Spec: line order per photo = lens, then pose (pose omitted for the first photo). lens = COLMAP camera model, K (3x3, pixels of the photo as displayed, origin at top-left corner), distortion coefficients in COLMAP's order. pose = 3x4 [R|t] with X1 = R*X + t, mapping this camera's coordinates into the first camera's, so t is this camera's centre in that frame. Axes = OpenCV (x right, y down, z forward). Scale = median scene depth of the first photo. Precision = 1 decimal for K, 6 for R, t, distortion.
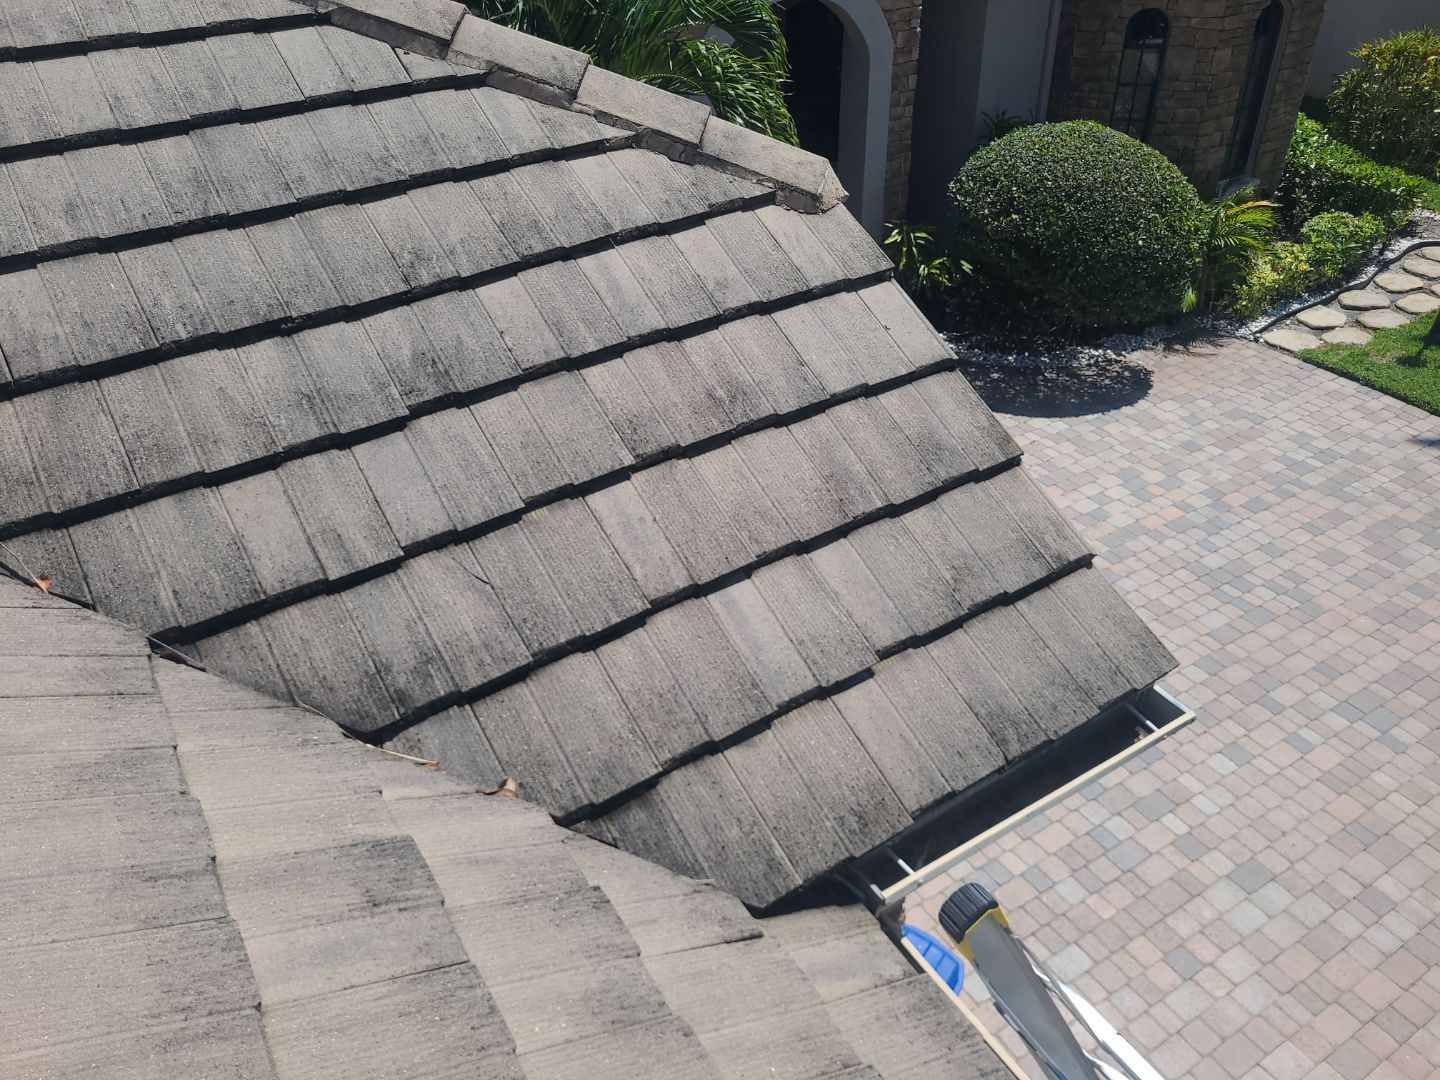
lens RADIAL K [[1108.4, 0, 722.6], [0, 1108.4, 534.3], [0, 0, 1]] dist [0.040428, -0.037626]
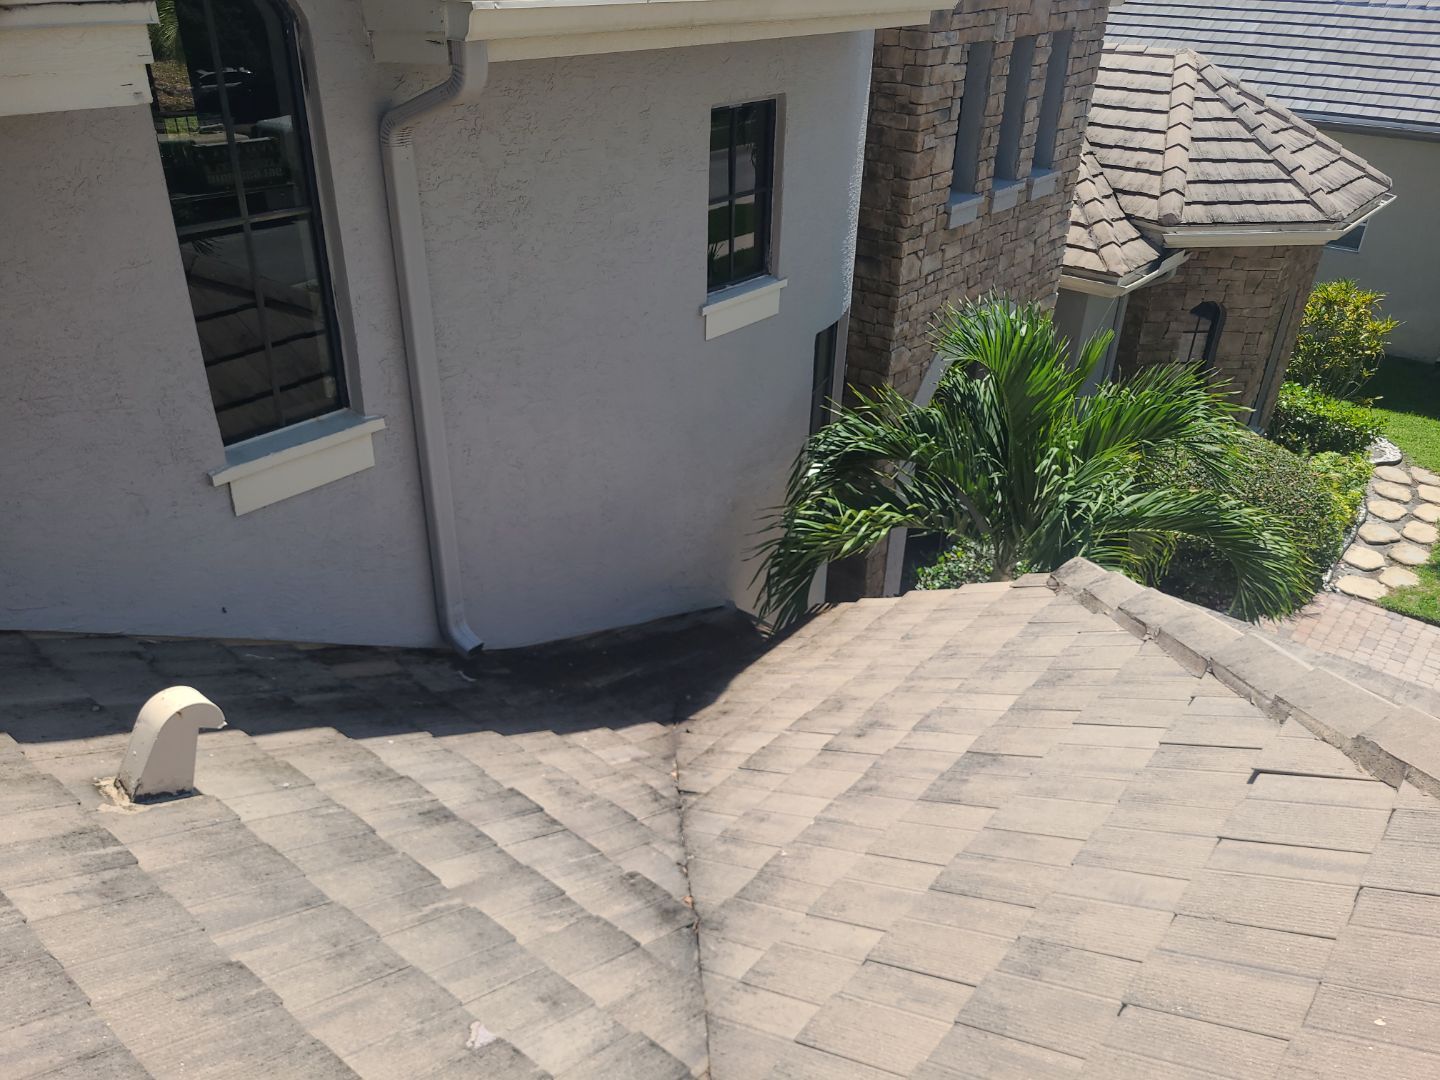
lens RADIAL K [[1084.1, 0, 762.7], [0, 1084.1, 577.2], [0, 0, 1]] dist [0.043451, -0.025982]
pose [[0.947071, -0.127887, 0.294452, -0.396495], [0.145893, 0.988494, -0.039923, -0.245183], [-0.285959, 0.080768, 0.954832, 0.148334]]
